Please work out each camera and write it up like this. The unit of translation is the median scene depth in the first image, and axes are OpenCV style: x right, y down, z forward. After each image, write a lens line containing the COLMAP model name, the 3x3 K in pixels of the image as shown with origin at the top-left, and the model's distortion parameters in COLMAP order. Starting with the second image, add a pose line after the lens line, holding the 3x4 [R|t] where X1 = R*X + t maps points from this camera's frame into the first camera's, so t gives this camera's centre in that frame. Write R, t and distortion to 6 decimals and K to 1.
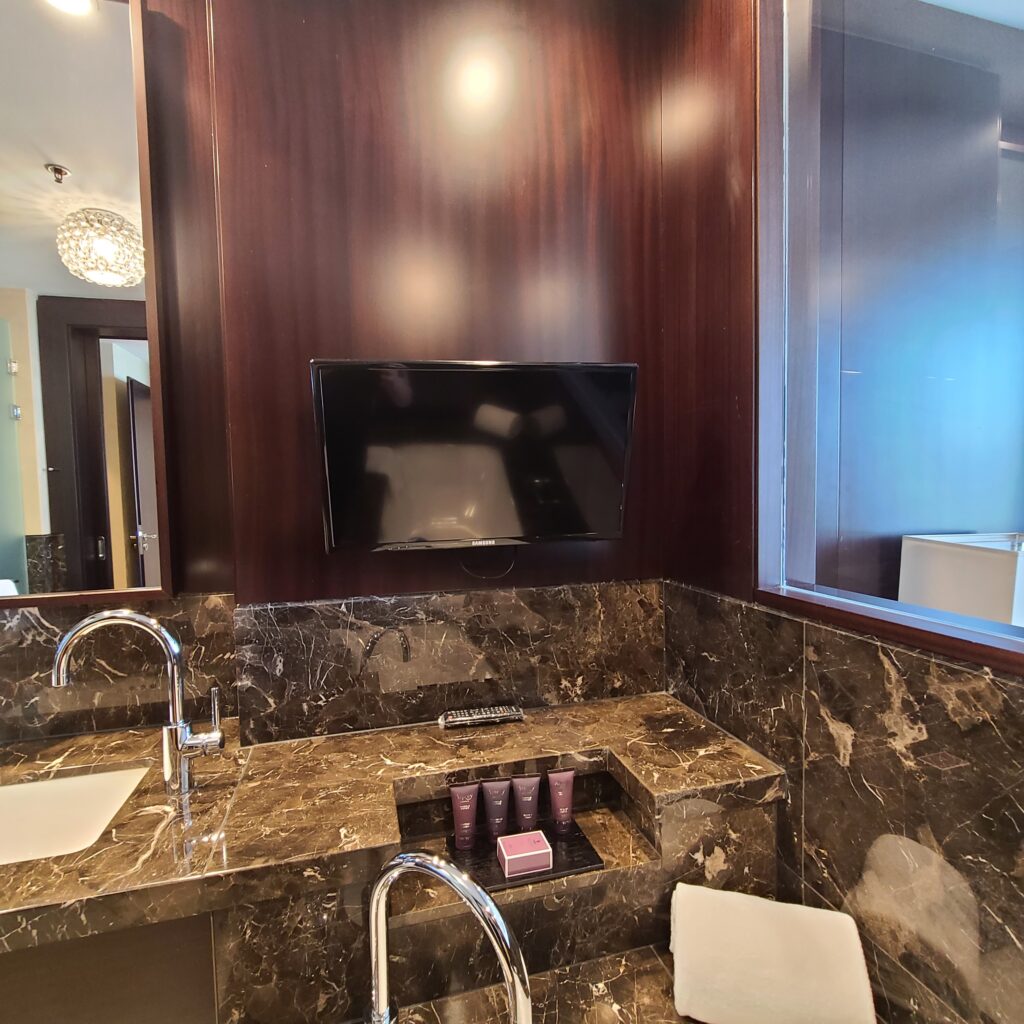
lens RADIAL K [[559.0, 0, 506.0], [0, 559.0, 514.0], [0, 0, 1]] dist [0.000913, -0.000146]
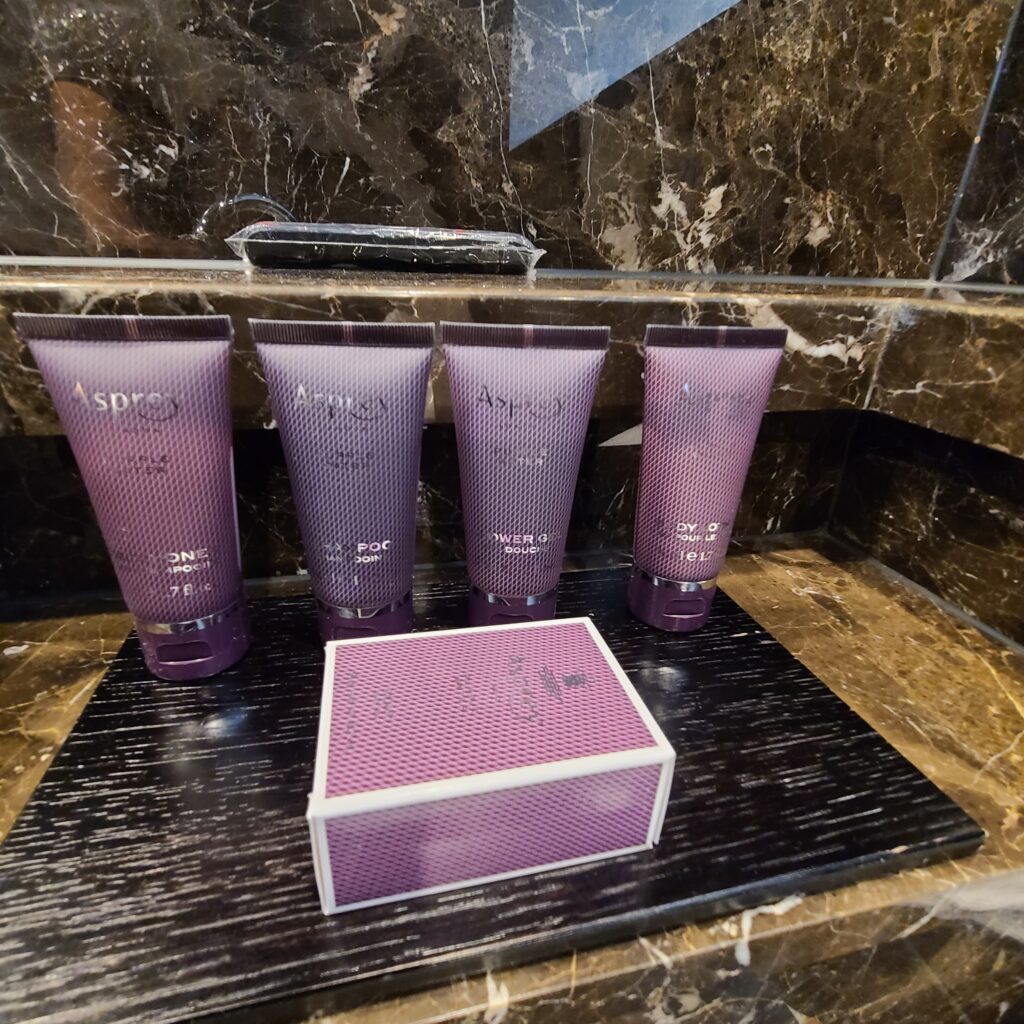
lens RADIAL K [[559.0, 0, 506.0], [0, 559.0, 514.0], [0, 0, 1]] dist [0.000913, -0.000146]
pose [[0.998049, 0.060889, -0.013802, 0.027905], [-0.051304, 0.925822, 0.374462, 0.354826], [0.035578, -0.373023, 0.927140, 0.638059]]
